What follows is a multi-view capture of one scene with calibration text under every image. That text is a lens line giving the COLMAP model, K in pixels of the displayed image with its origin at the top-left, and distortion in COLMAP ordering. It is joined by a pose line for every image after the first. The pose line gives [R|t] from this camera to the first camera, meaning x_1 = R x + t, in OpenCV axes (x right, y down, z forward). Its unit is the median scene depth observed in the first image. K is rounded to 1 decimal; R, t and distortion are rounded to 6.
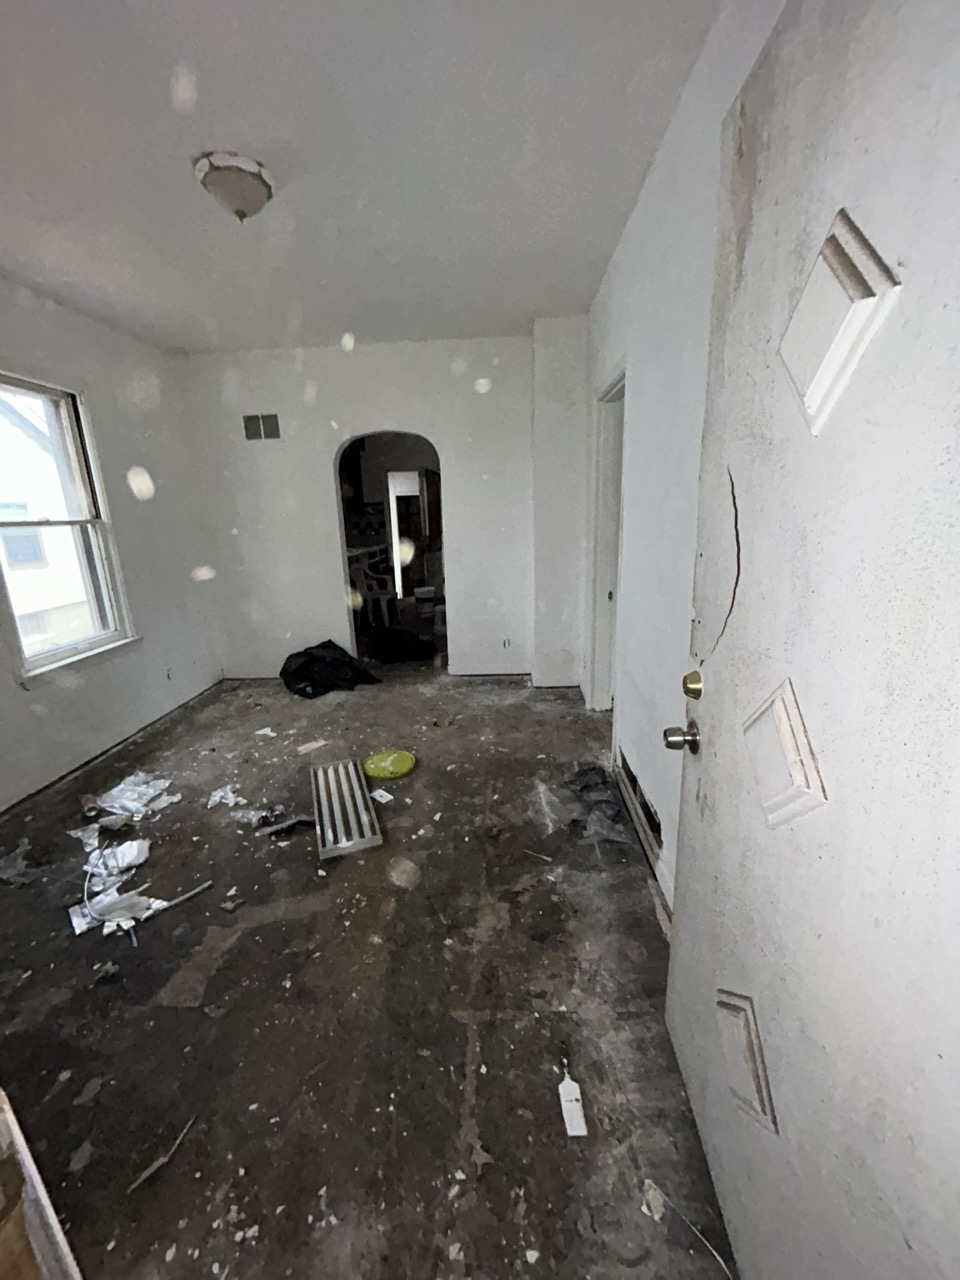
lens RADIAL K [[518.4, 0, 480.0], [0, 518.4, 640.3], [0, 0, 1]] dist [-0.002222, 0.000866]
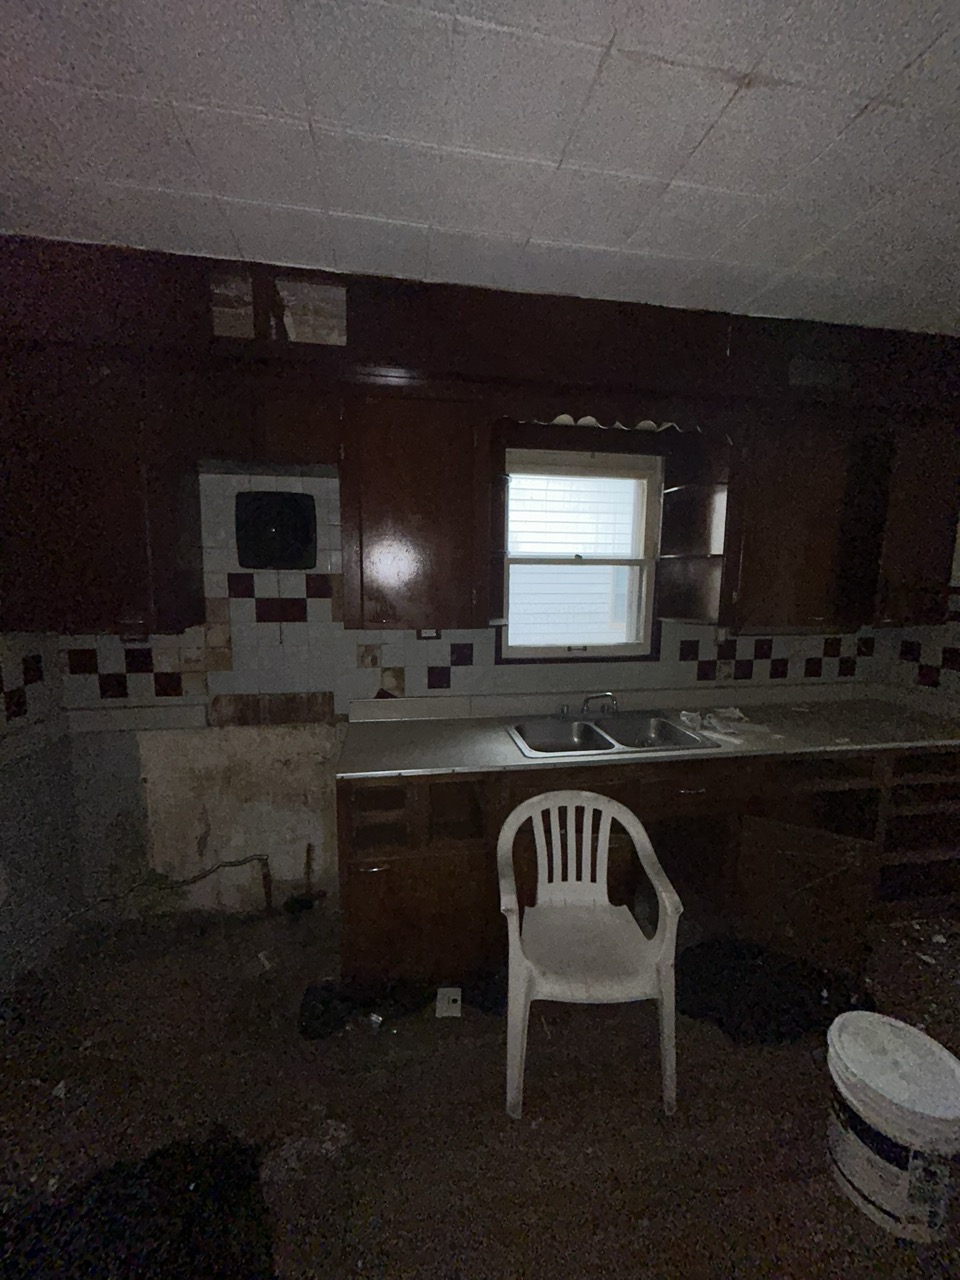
lens RADIAL K [[518.4, 0, 479.0], [0, 518.4, 640.1], [0, 0, 1]] dist [-0.002222, 0.000866]
pose [[0.215757, 0.166338, -0.962175, 0.031054], [-0.258880, 0.959865, 0.107888, -0.541346], [0.941504, 0.225811, 0.250160, 1.857966]]
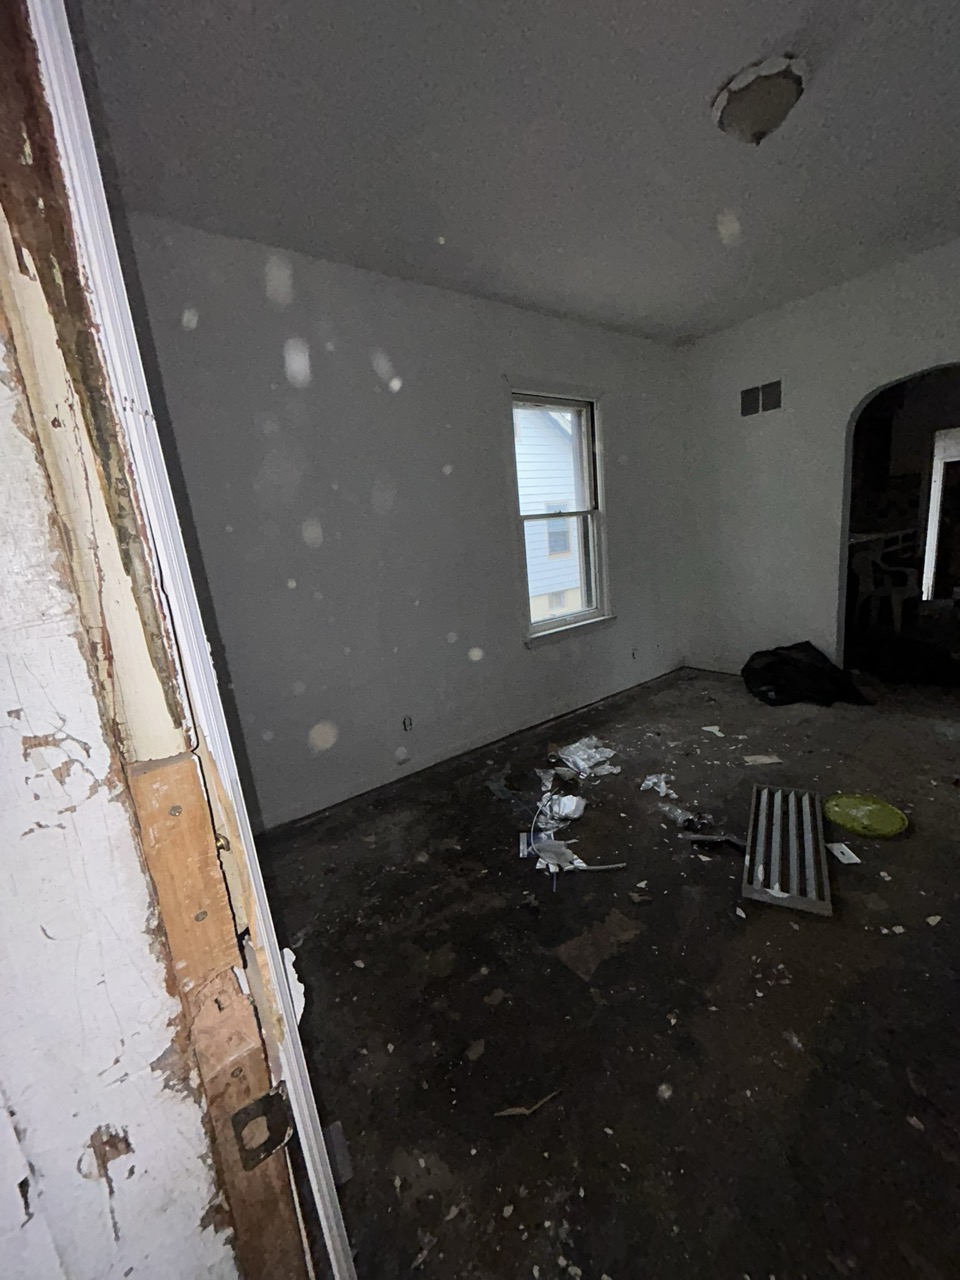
lens RADIAL K [[518.4, 0, 485.8], [0, 518.4, 639.8], [0, 0, 1]] dist [-0.002222, 0.000866]
pose [[0.650109, 0.128606, -0.748878, -0.002170], [-0.118298, 0.990686, 0.067436, 0.002045], [0.750575, 0.044750, 0.659268, 0.083604]]
